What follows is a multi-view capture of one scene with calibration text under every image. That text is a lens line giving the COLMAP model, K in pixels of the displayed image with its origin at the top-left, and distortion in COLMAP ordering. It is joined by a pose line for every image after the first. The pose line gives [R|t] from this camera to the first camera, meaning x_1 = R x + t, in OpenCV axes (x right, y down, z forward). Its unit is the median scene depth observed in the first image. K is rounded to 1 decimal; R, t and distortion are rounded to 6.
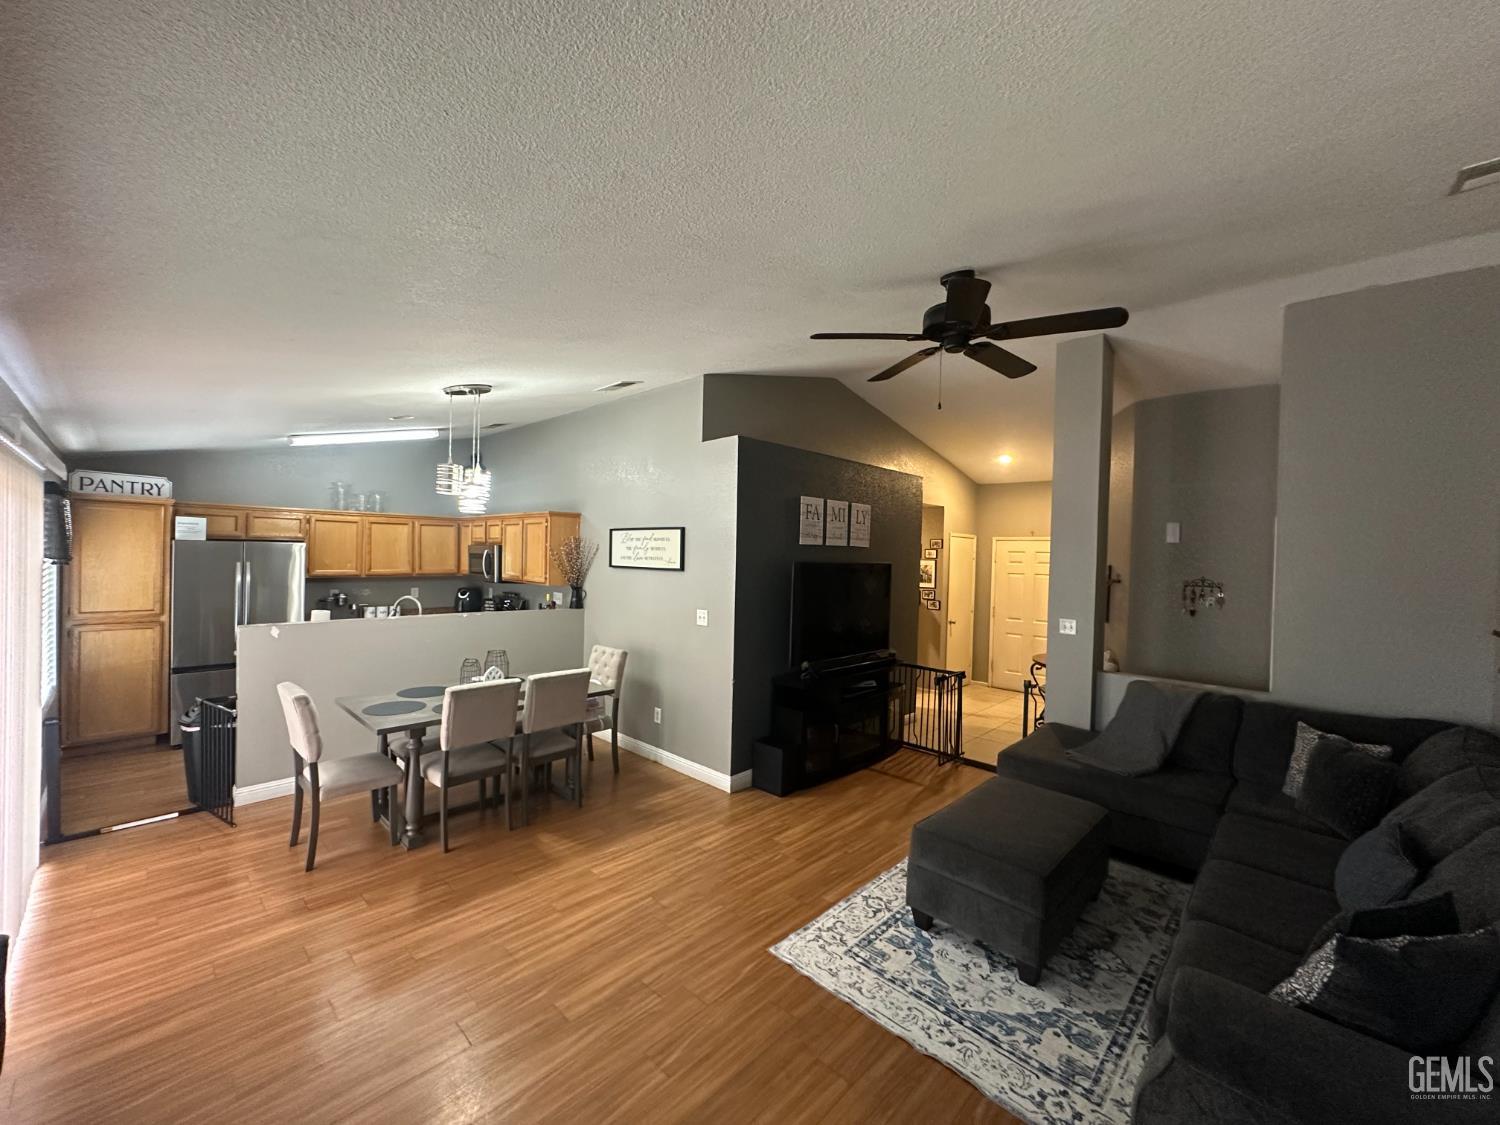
lens RADIAL K [[599.2, 0, 753.2], [0, 599.2, 559.2], [0, 0, 1]] dist [0.001473, -0.000383]
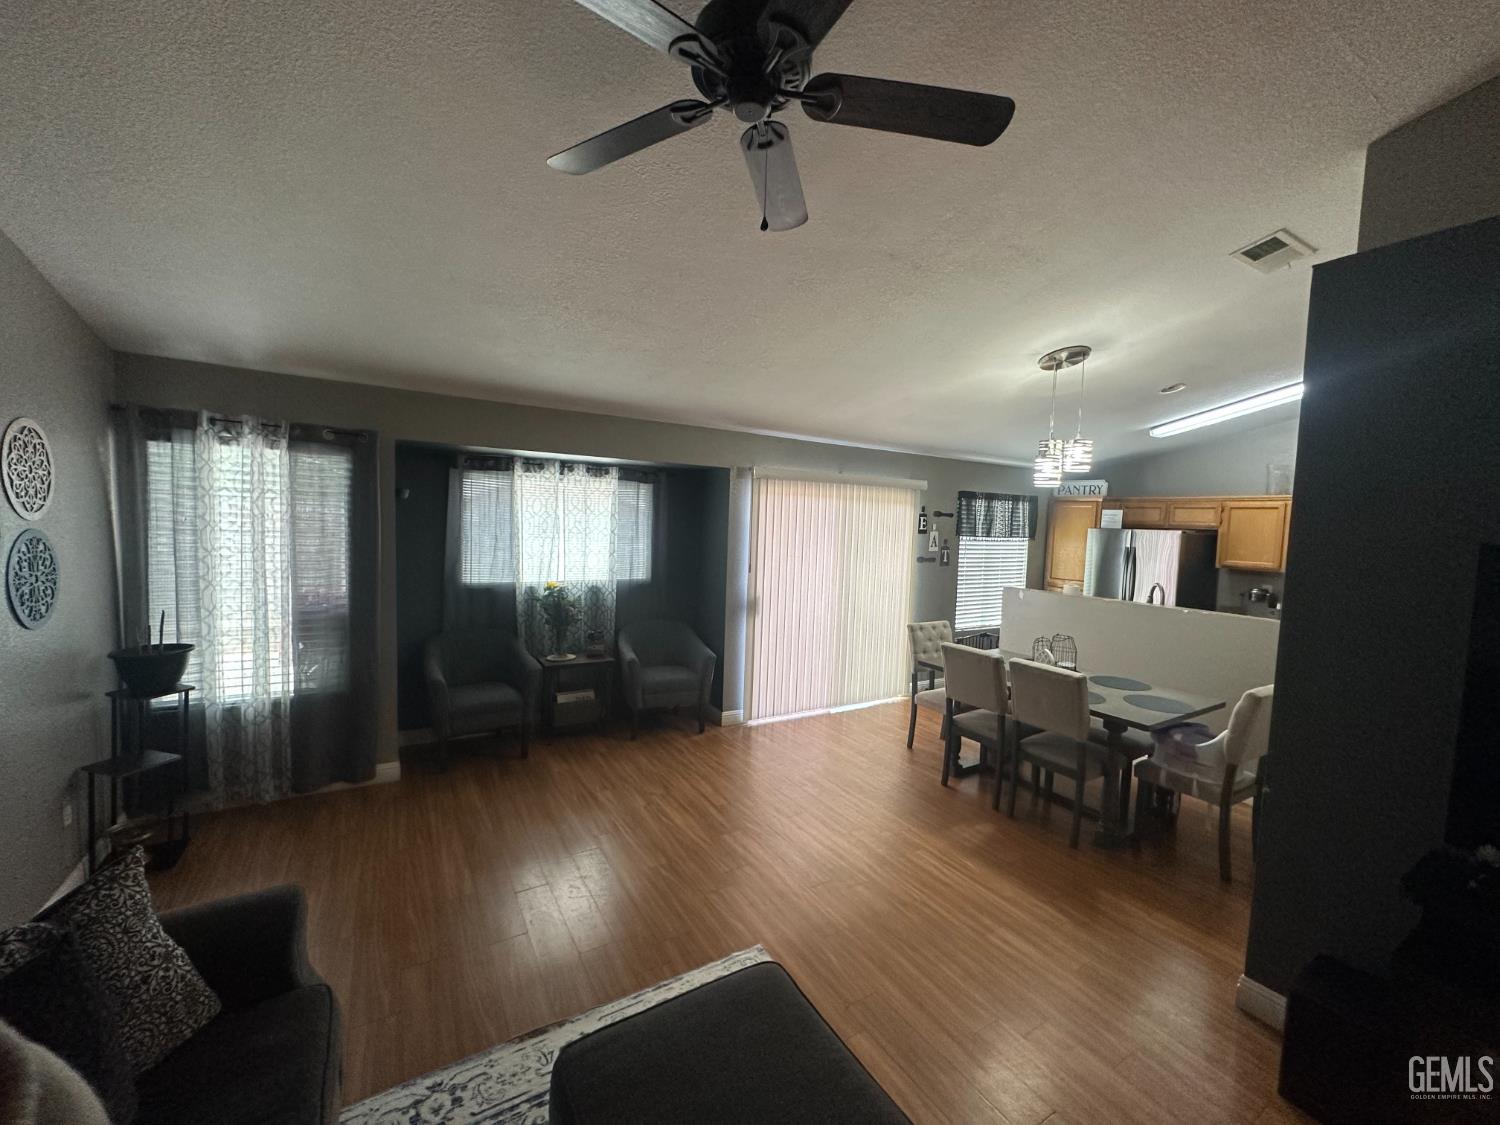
lens RADIAL K [[599.2, 0, 753.3], [0, 599.2, 563.9], [0, 0, 1]] dist [0.001473, -0.000383]
pose [[-0.259222, 0.036639, -0.965123, 0.476818], [-0.050794, 0.997380, 0.051506, 0.016124], [0.964481, 0.062374, -0.256682, 0.639572]]
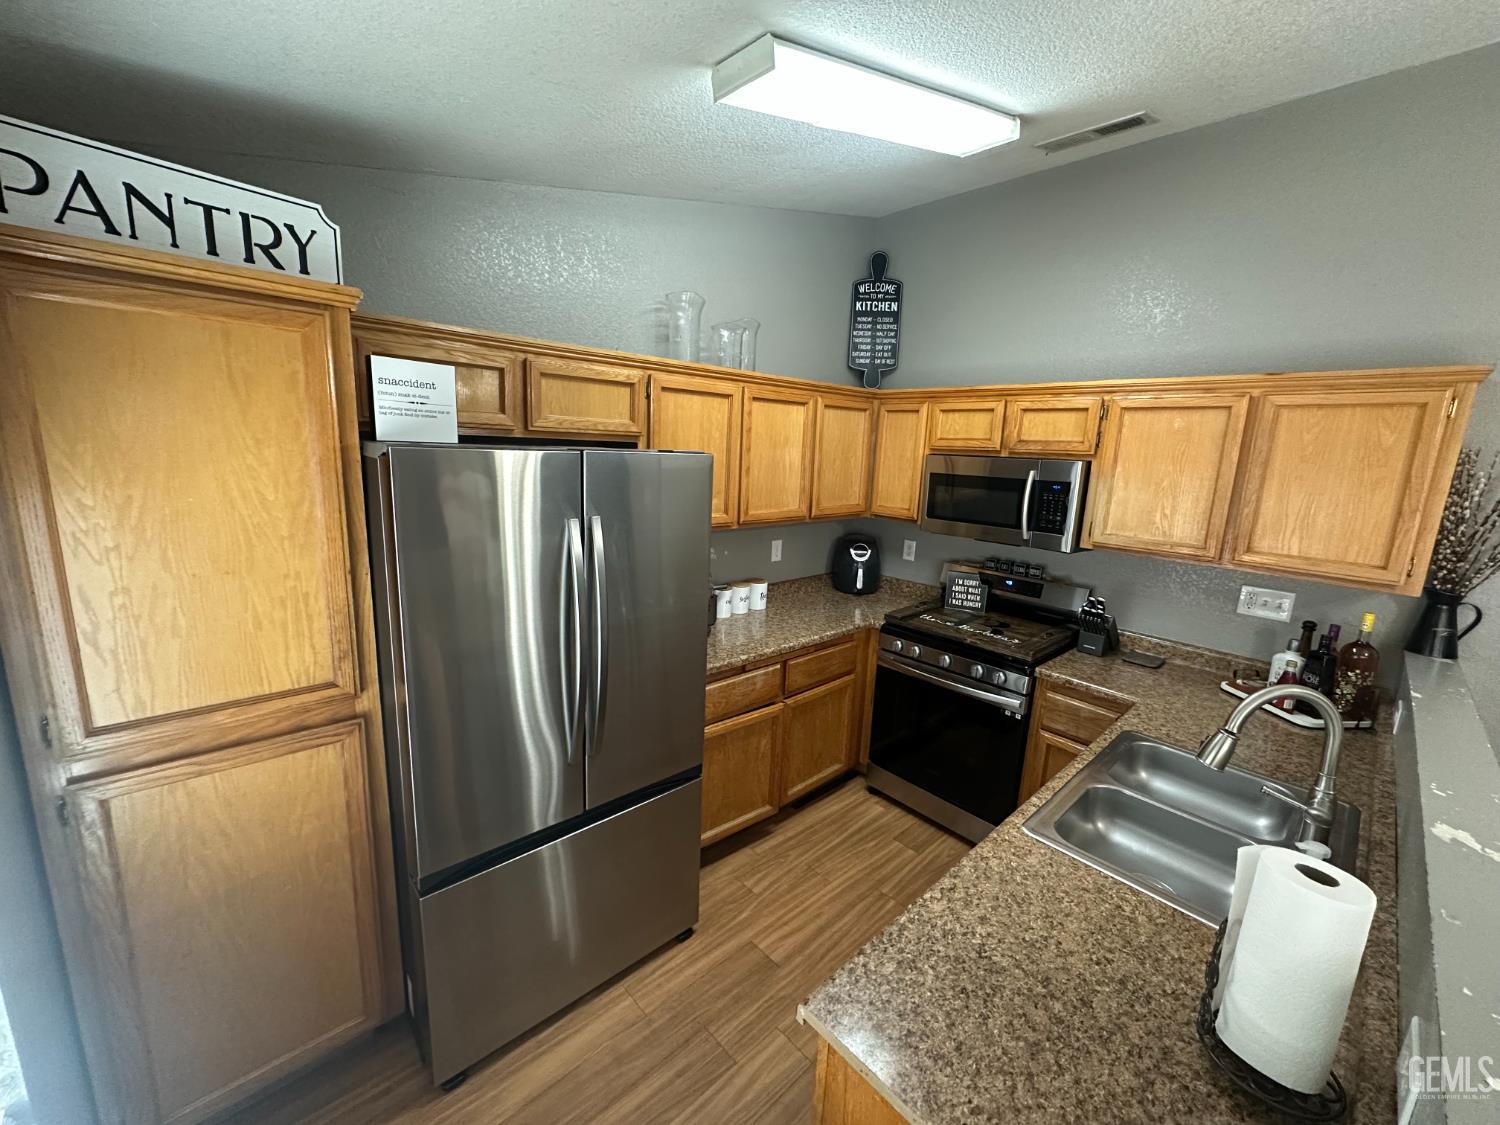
lens RADIAL K [[599.2, 0, 755.0], [0, 599.2, 560.3], [0, 0, 1]] dist [0.001473, -0.000383]
pose [[0.998272, 0.030025, -0.050504, -0.792033], [-0.020531, 0.983643, 0.178955, -0.031849], [0.055052, -0.177609, 0.982560, 0.742851]]
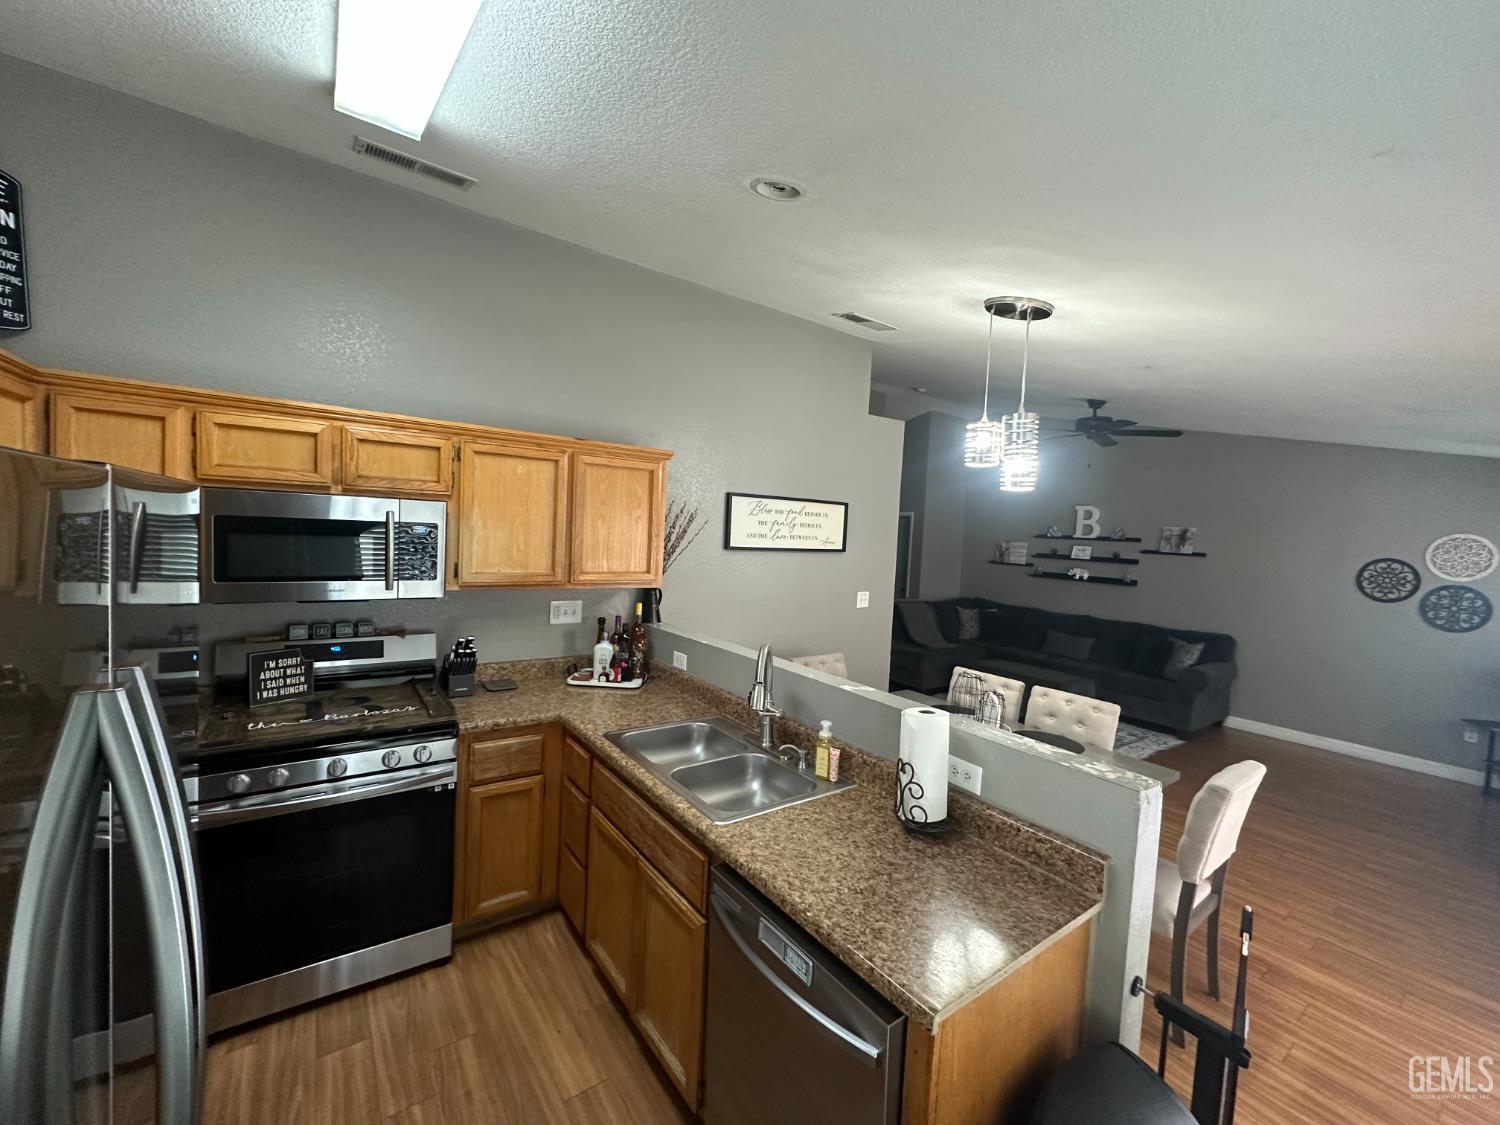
lens RADIAL K [[599.2, 0, 751.3], [0, 599.2, 560.4], [0, 0, 1]] dist [0.001473, -0.000383]
pose [[0.179828, -0.065898, 0.981488, -0.968804], [-0.037140, 0.996587, 0.073717, -0.027250], [-0.982997, -0.049709, 0.176767, 0.922024]]
